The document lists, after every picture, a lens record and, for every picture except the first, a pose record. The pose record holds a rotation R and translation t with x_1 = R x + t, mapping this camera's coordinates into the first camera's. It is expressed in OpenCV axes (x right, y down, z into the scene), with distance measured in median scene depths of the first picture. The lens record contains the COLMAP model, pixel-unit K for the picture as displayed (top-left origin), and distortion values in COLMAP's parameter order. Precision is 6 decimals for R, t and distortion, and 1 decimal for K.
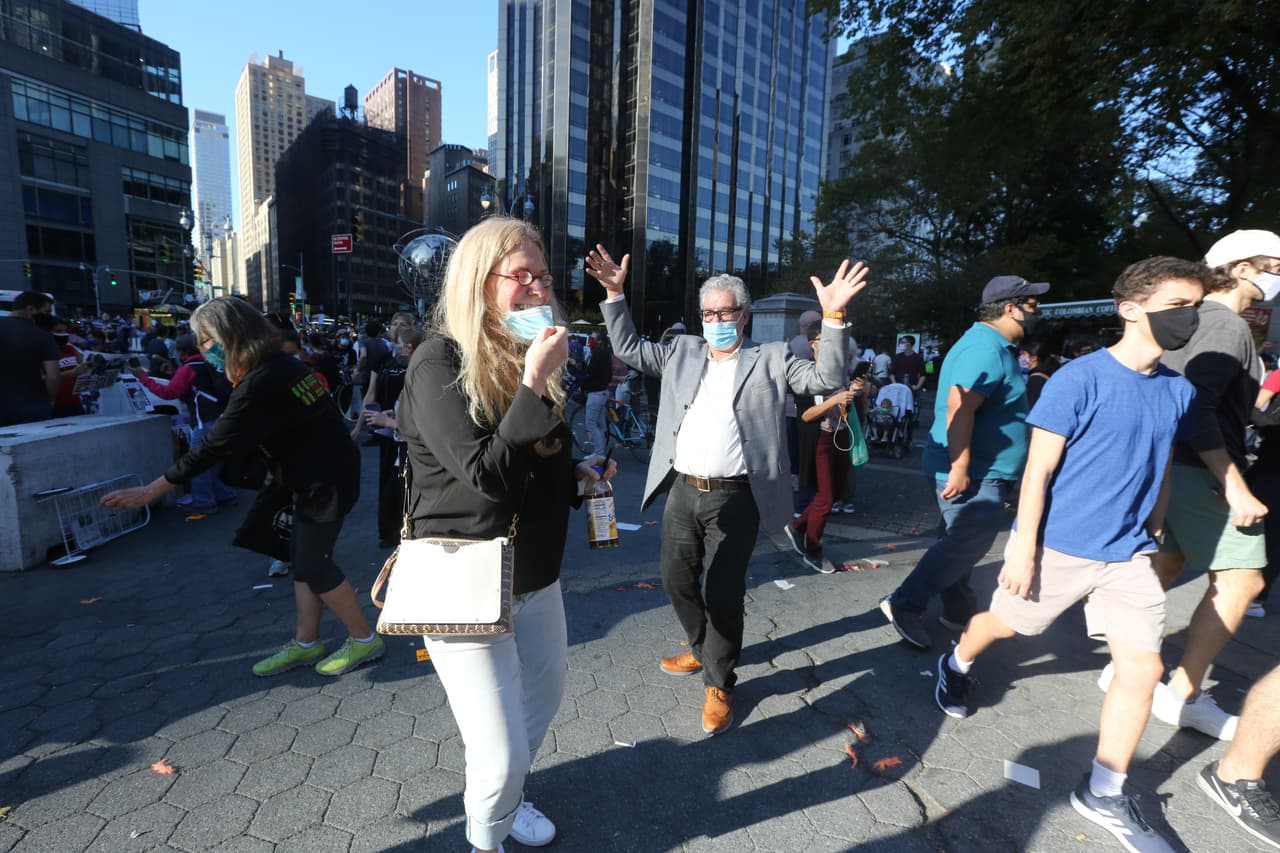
lens RADIAL K [[582.8, 0, 638.5], [0, 582.8, 415.7], [0, 0, 1]] dist [-0.044641, 0.013722]
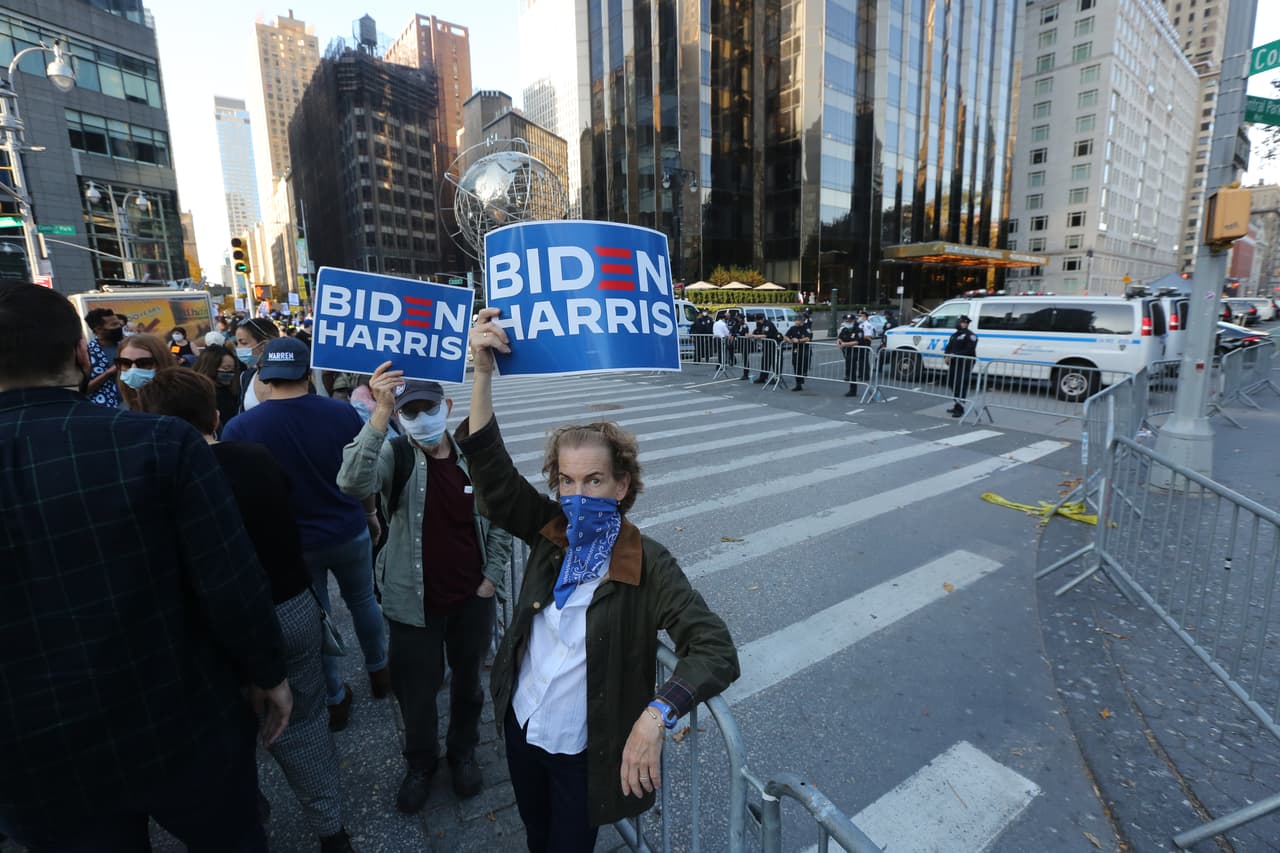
lens RADIAL K [[582.8, 0, 638.5], [0, 582.8, 415.7], [0, 0, 1]] dist [-0.044641, 0.013722]
pose [[0.997201, -0.042495, -0.061516, -0.069290], [0.045335, 0.997933, 0.045543, -0.021266], [0.059453, -0.048204, 0.997067, 0.140885]]
